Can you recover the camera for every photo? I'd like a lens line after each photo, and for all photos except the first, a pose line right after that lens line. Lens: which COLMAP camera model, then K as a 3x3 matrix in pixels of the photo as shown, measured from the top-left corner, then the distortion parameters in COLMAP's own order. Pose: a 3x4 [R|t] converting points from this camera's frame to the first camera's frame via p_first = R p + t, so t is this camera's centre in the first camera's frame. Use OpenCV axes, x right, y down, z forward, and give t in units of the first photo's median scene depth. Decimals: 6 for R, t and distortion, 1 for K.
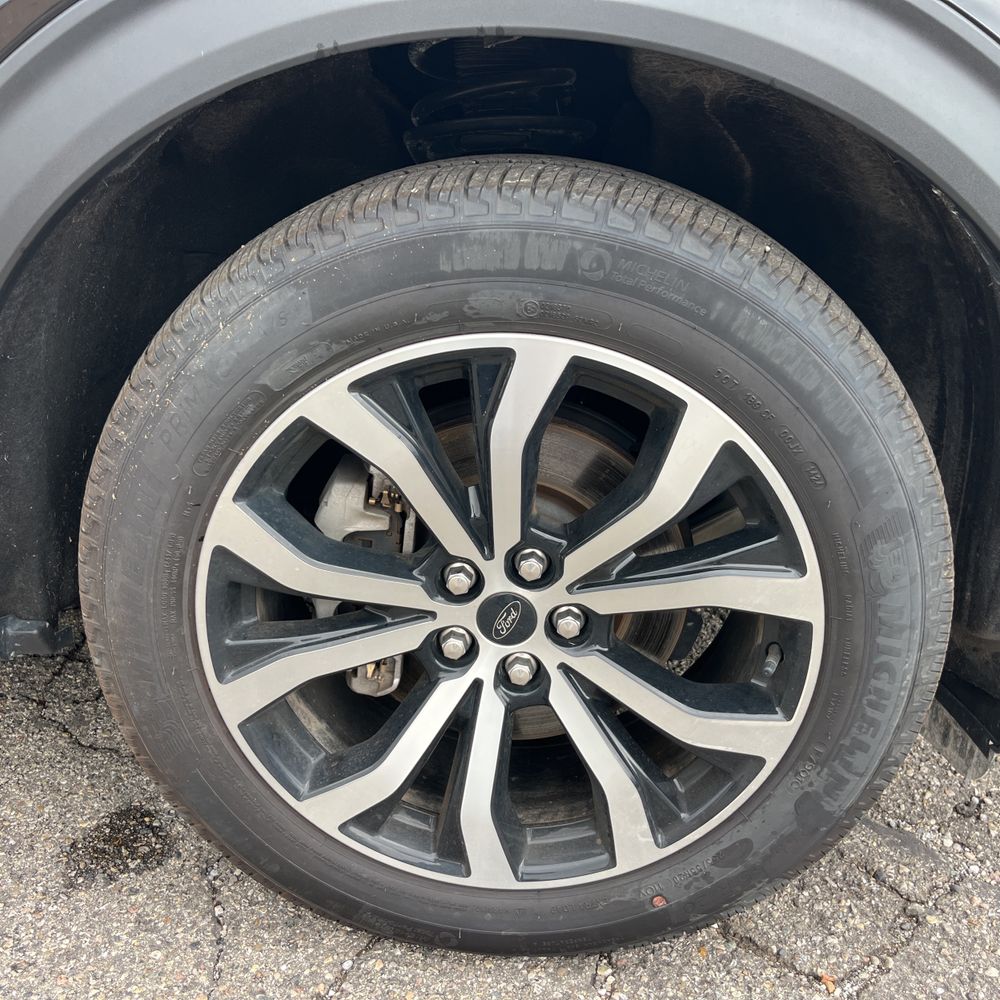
lens RADIAL K [[998.1, 0, 498.0], [0, 998.1, 512.7], [0, 0, 1]] dist [0.073598, -0.130643]
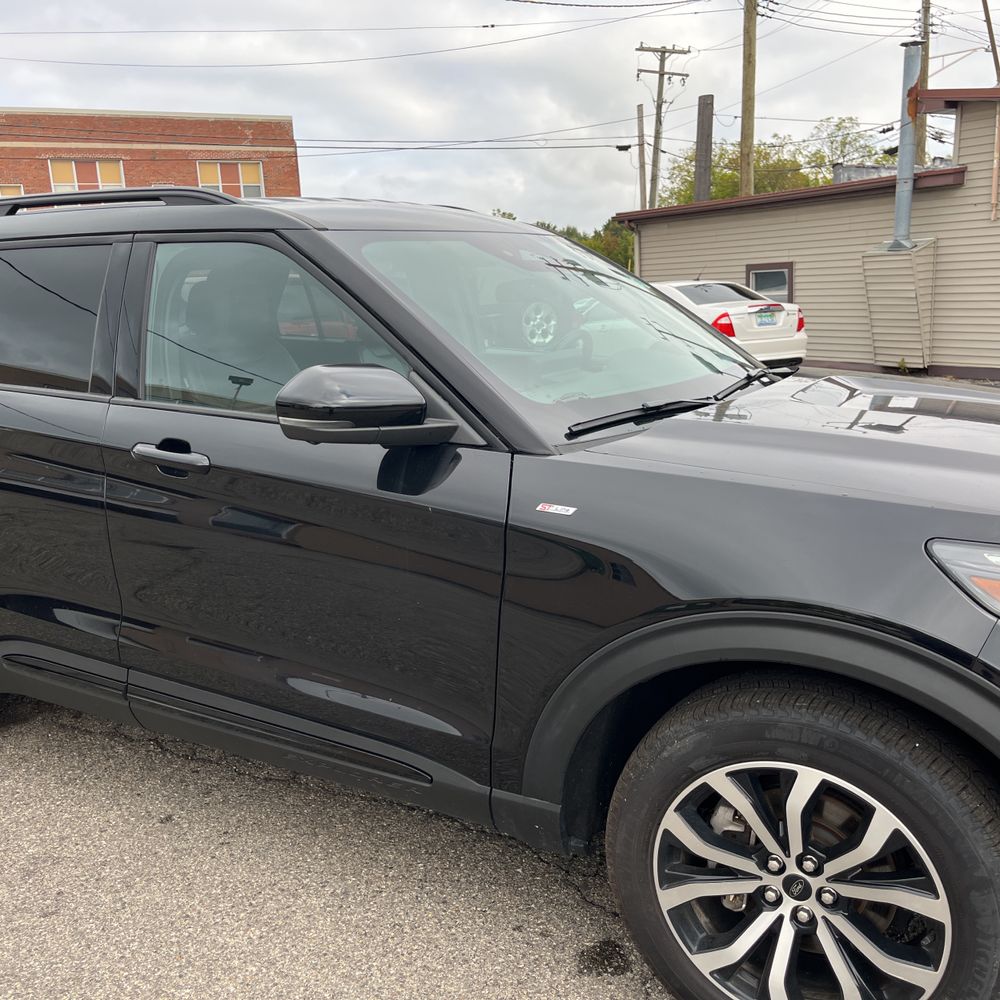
lens RADIAL K [[1019.4, 0, 496.9], [0, 1019.4, 505.6], [0, 0, 1]] dist [0.029311, -0.021843]
pose [[0.899718, 0.050641, -0.433523, 0.344380], [-0.120651, 0.983401, -0.135523, -0.323237], [0.419464, 0.174238, 0.890893, -1.352312]]
